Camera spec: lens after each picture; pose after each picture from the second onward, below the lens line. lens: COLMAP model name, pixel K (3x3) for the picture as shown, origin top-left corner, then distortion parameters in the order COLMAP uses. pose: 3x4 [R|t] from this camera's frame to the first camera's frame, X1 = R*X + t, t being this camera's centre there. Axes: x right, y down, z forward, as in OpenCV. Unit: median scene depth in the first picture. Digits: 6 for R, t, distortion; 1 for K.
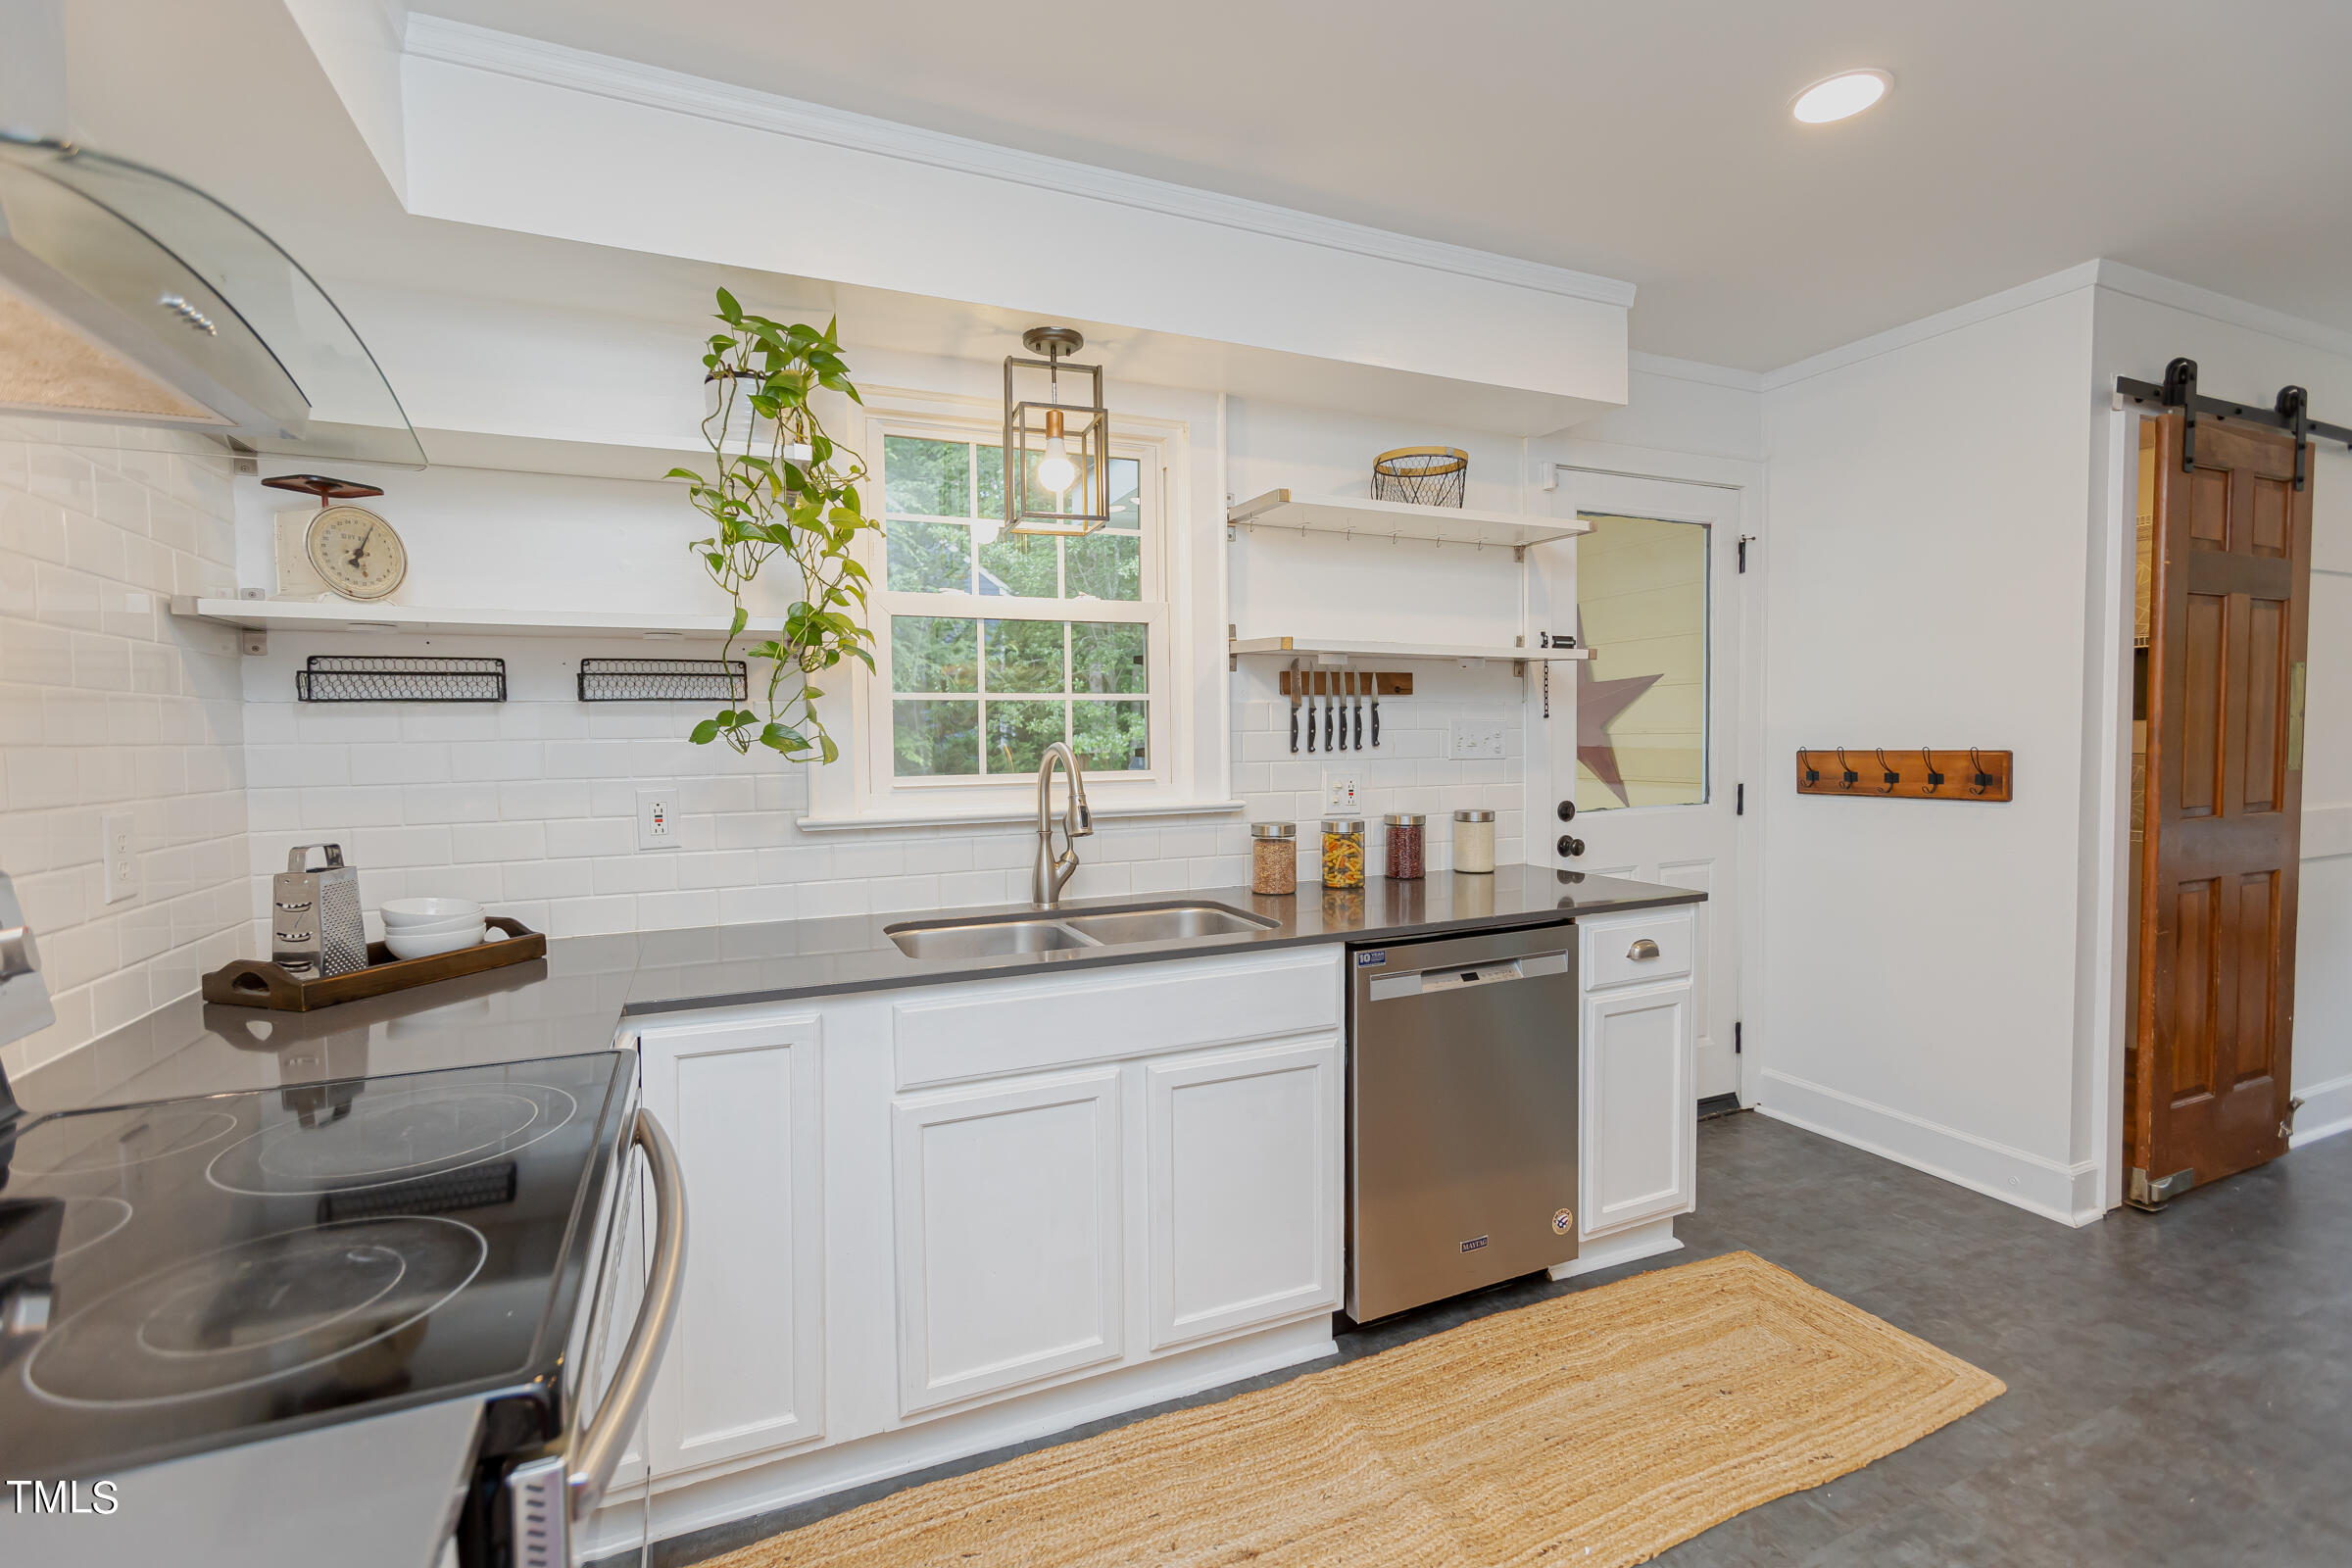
lens RADIAL K [[1083.3, 0, 1155.8], [0, 1083.3, 782.4], [0, 0, 1]] dist [-0.012928, 0.007880]
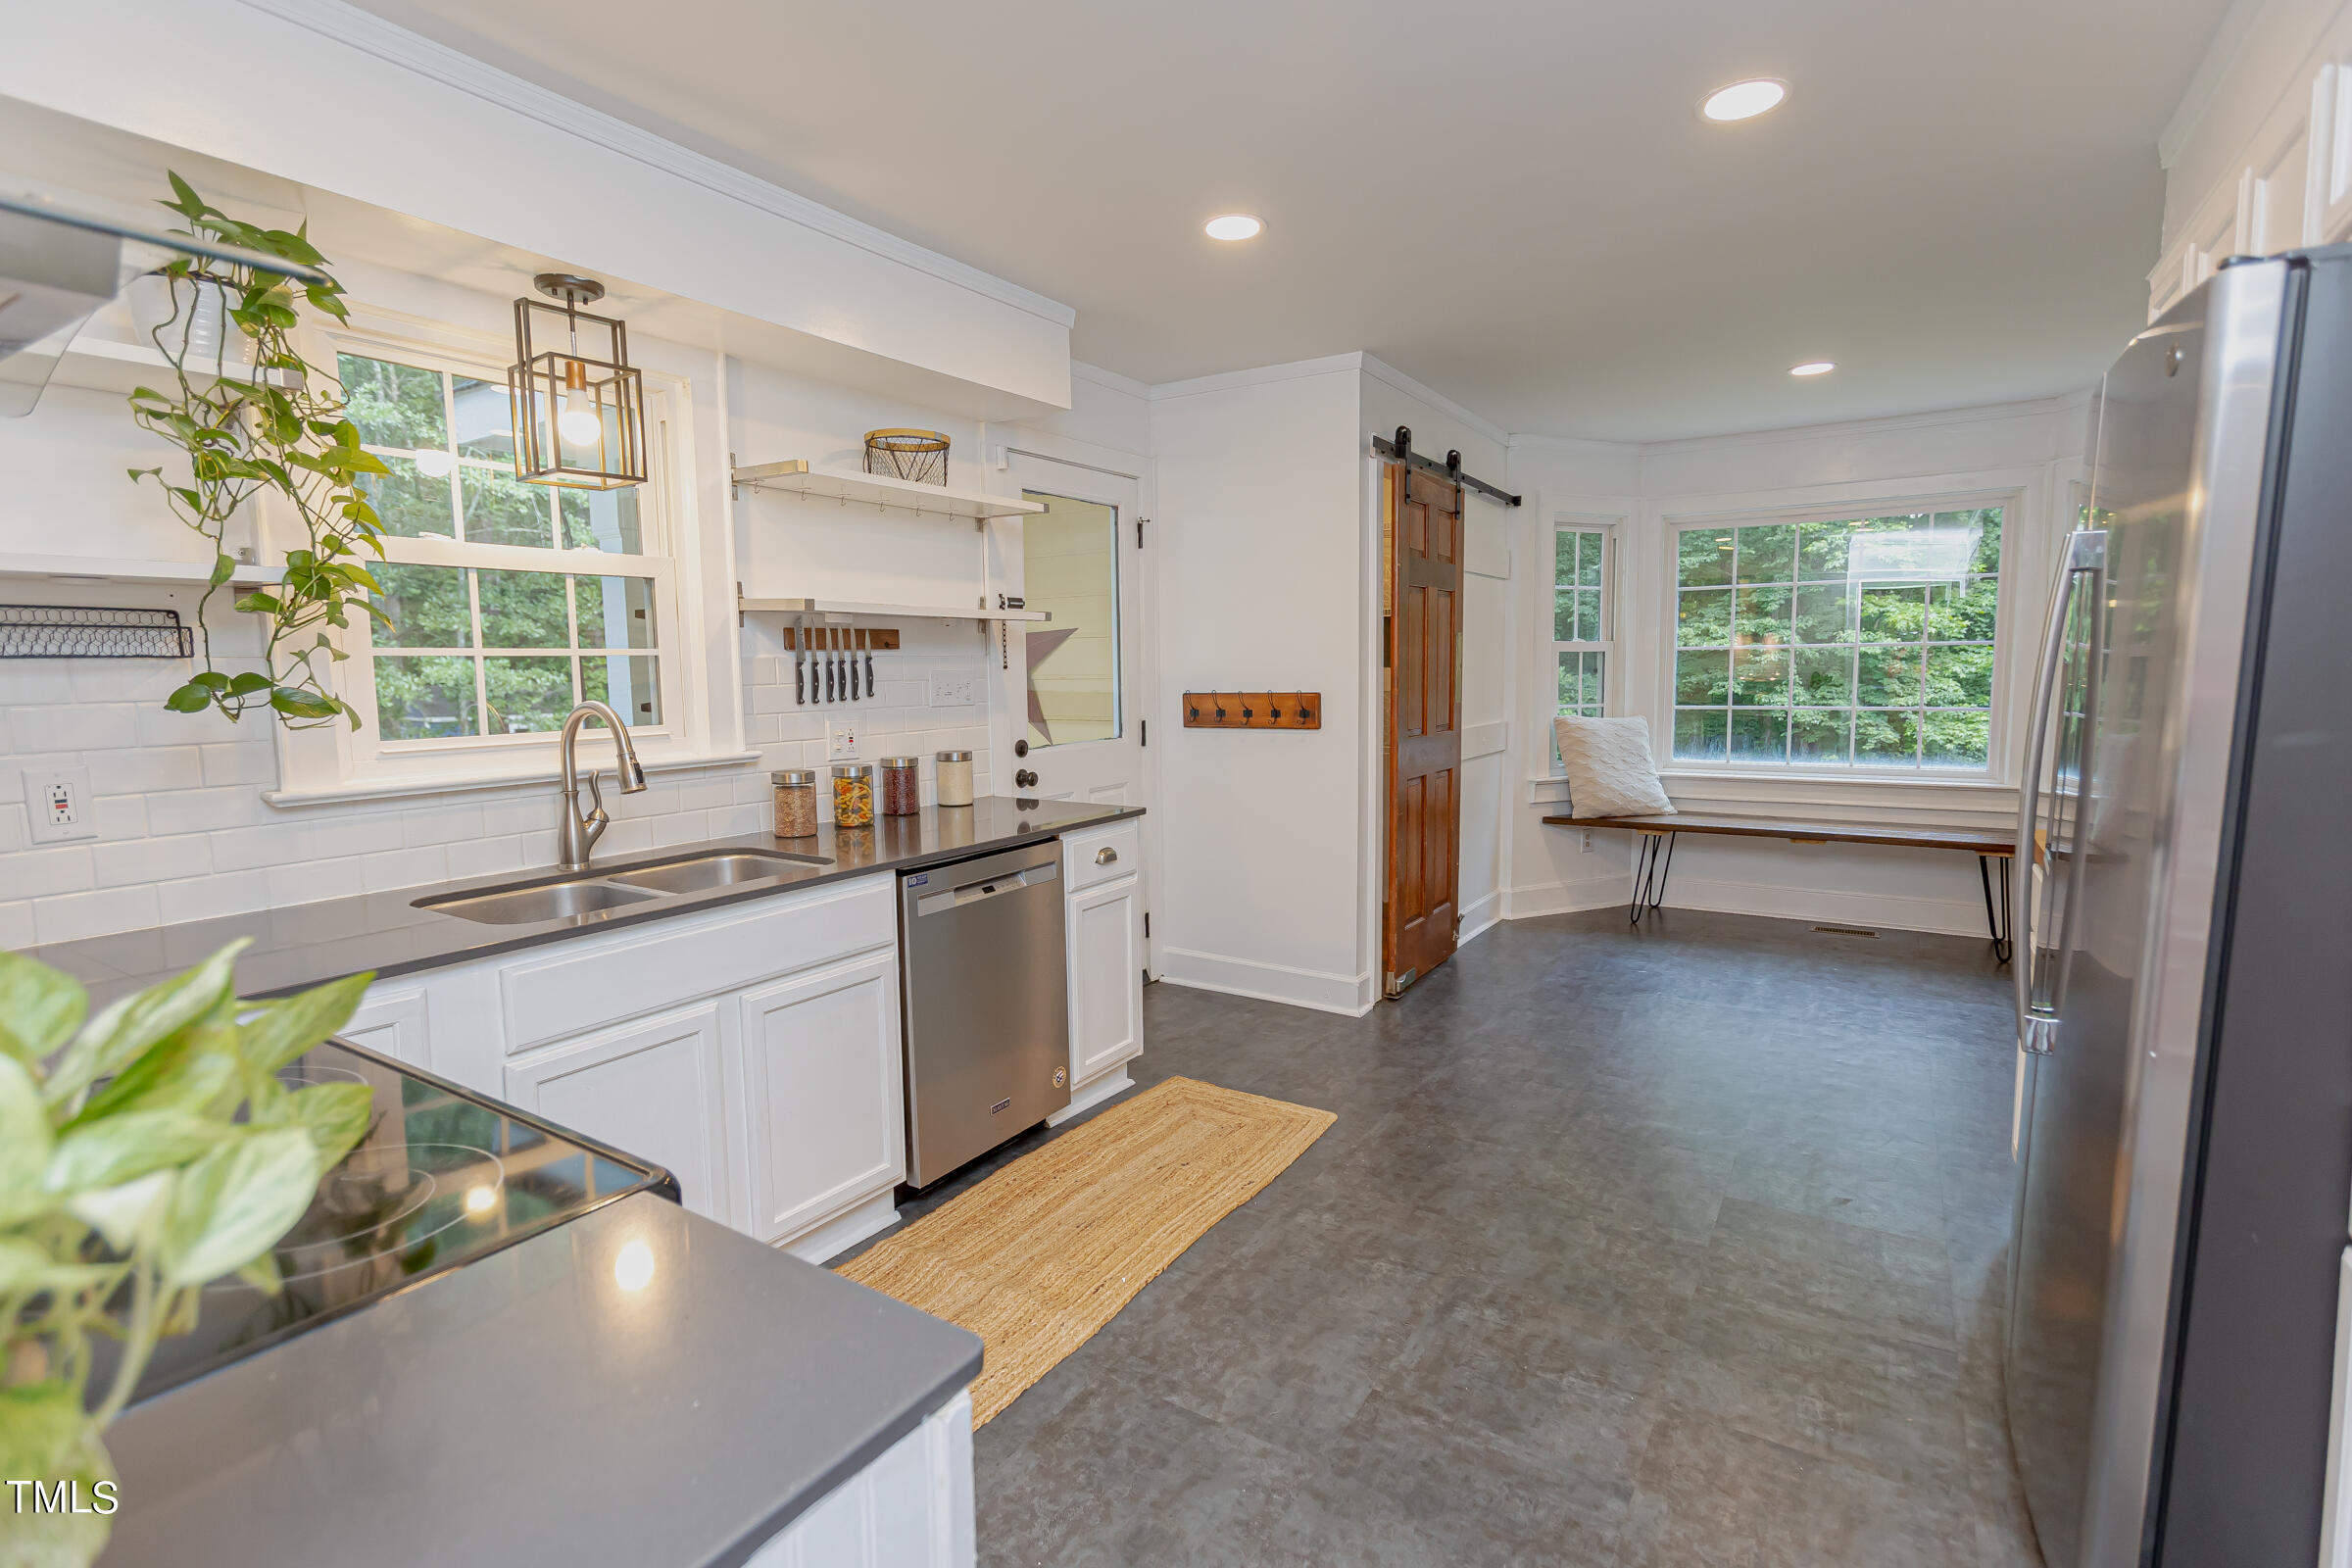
lens RADIAL K [[1083.3, 0, 1218.6], [0, 1083.3, 784.1], [0, 0, 1]] dist [-0.012928, 0.007880]
pose [[0.823160, -0.059256, 0.564709, -0.160214], [0.027247, 0.997516, 0.064954, -0.008039], [-0.567156, -0.038081, 0.822730, -0.124240]]
